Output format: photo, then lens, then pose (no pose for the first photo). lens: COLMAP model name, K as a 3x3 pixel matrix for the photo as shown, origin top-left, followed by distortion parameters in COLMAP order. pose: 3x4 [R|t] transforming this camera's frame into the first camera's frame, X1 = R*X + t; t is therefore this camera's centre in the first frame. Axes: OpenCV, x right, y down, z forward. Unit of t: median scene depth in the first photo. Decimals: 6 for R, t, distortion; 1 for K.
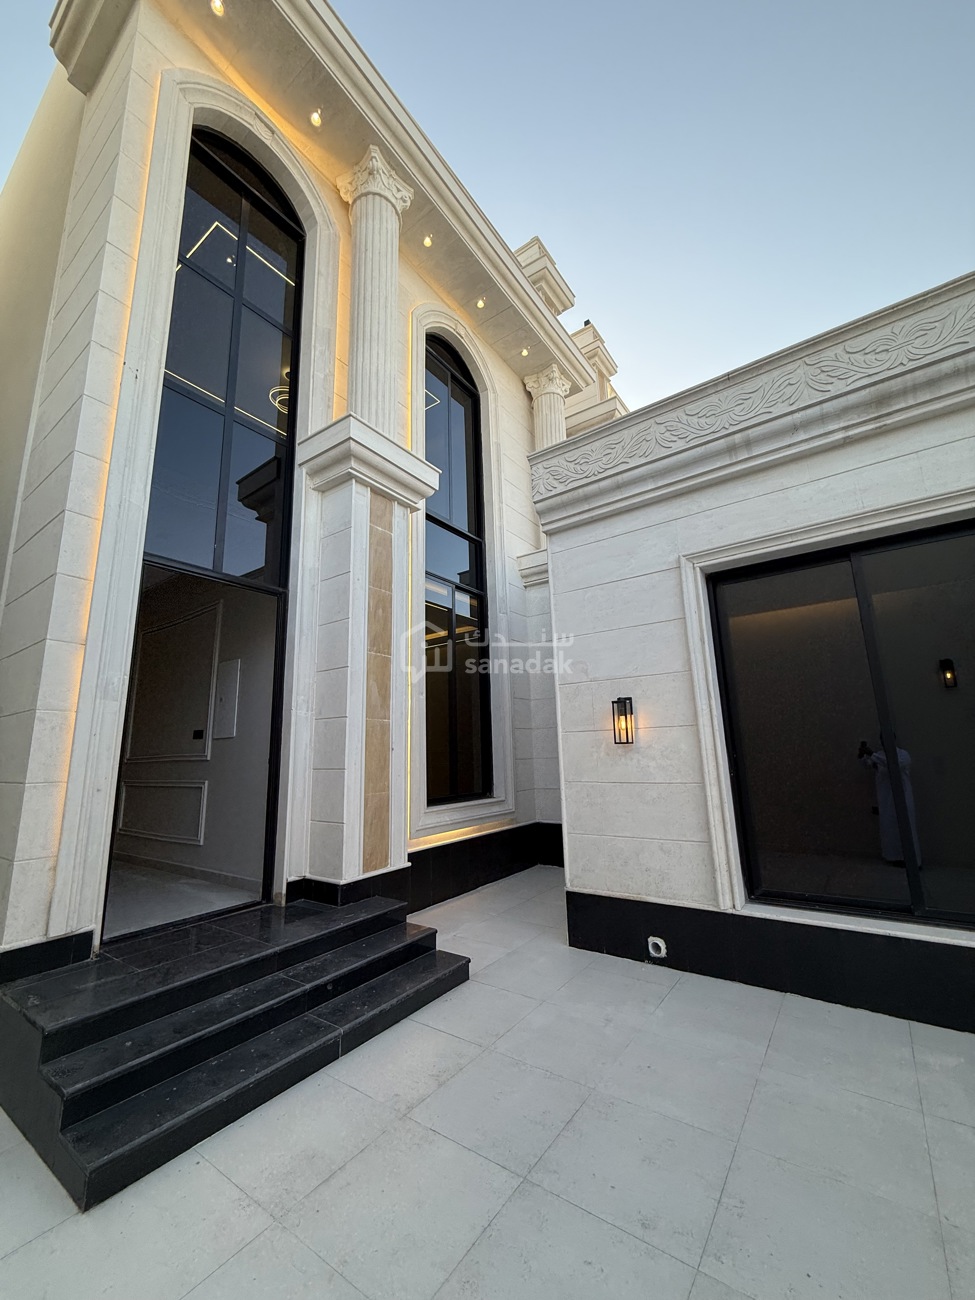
lens RADIAL K [[520.6, 0, 487.2], [0, 520.6, 646.4], [0, 0, 1]] dist [-0.002041, 0.000256]
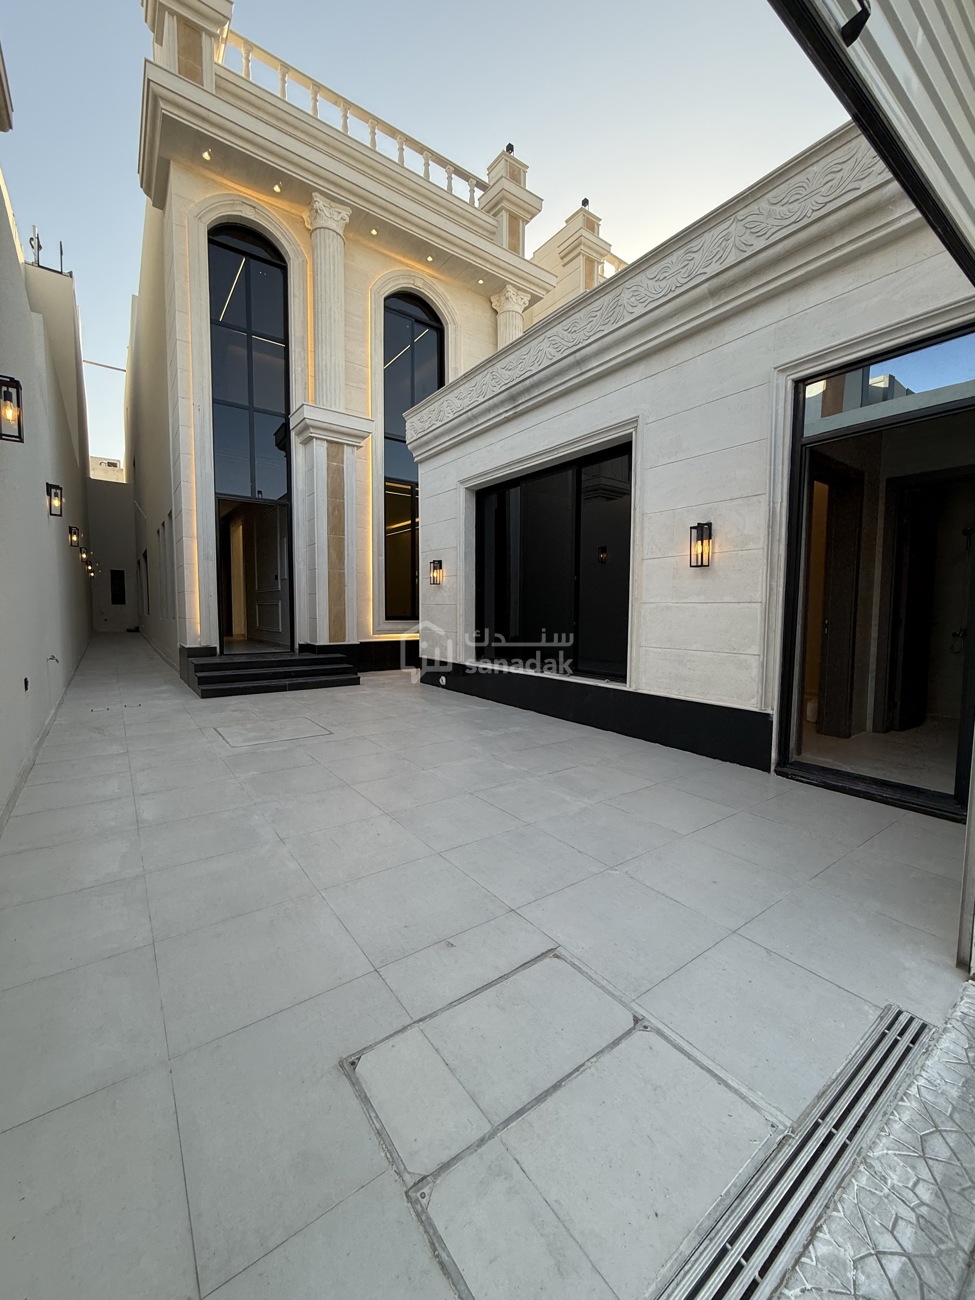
lens RADIAL K [[520.6, 0, 485.8], [0, 520.6, 649.7], [0, 0, 1]] dist [-0.002041, 0.000256]
pose [[0.948204, 0.060135, -0.311918, 0.949044], [0.029361, 0.961124, 0.274552, -0.094114], [0.316302, -0.269489, 0.909576, -0.684750]]
